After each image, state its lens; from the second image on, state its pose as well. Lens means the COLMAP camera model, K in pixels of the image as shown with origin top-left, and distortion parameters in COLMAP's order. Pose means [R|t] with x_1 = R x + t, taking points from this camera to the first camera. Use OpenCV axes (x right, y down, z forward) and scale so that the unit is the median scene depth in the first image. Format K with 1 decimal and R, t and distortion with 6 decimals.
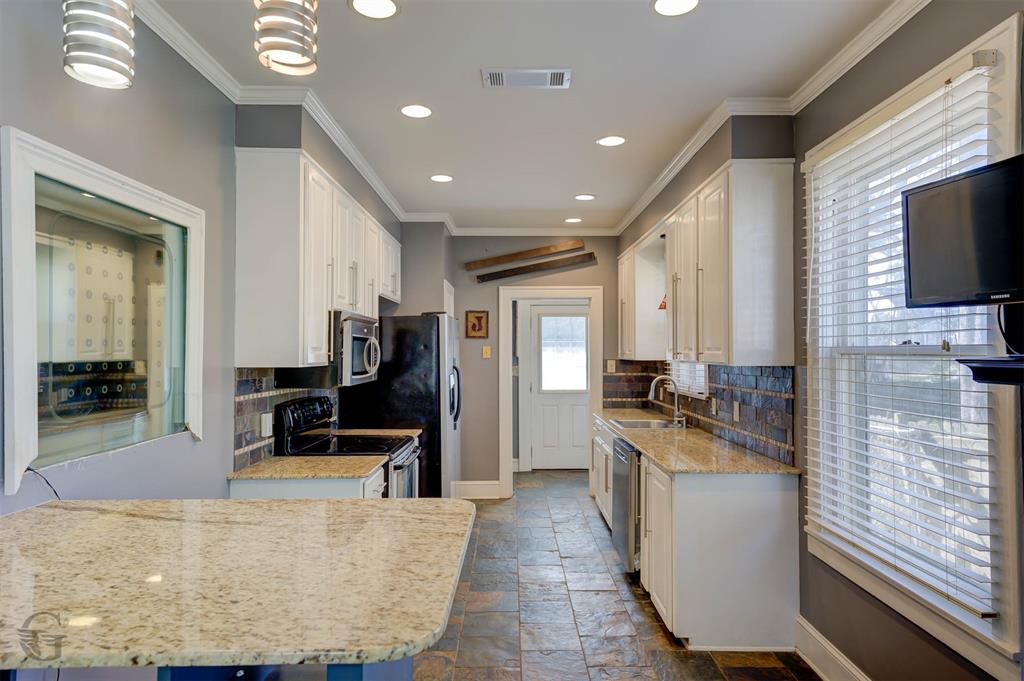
lens RADIAL K [[617.4, 0, 509.2], [0, 617.4, 343.2], [0, 0, 1]] dist [0.032622, 0.002293]
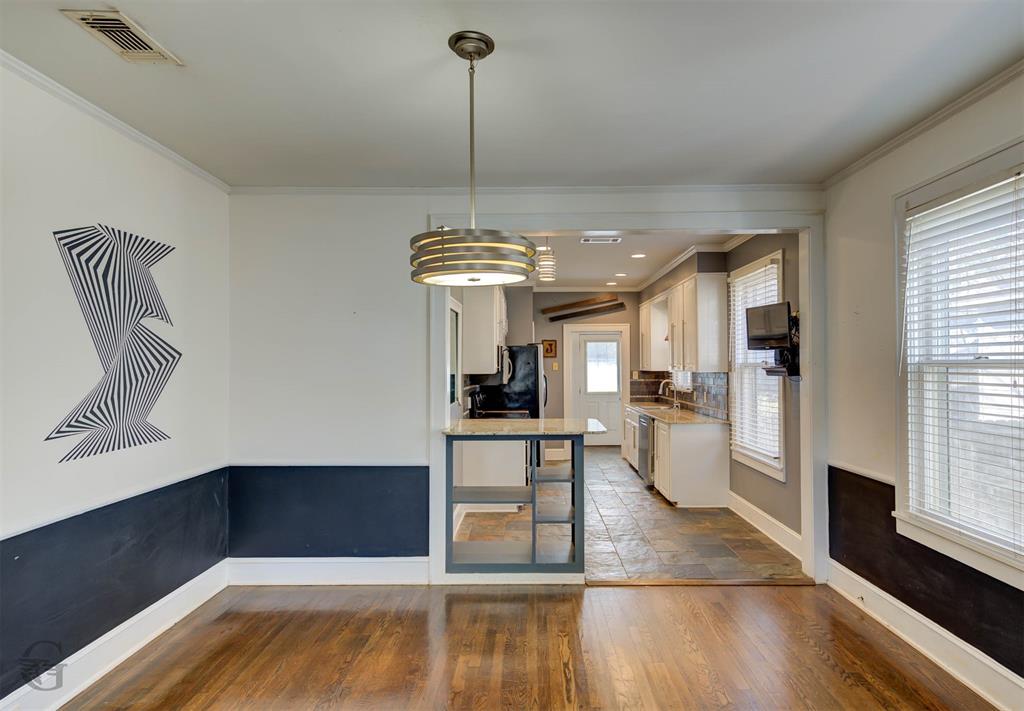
lens RADIAL K [[646.3, 0, 514.8], [0, 646.3, 356.4], [0, 0, 1]] dist [-0.002732, -0.000330]
pose [[0.999989, -0.004161, -0.002087, -0.161816], [0.004157, 0.999990, -0.001705, -0.010156], [0.002095, 0.001696, 0.999996, -0.754992]]
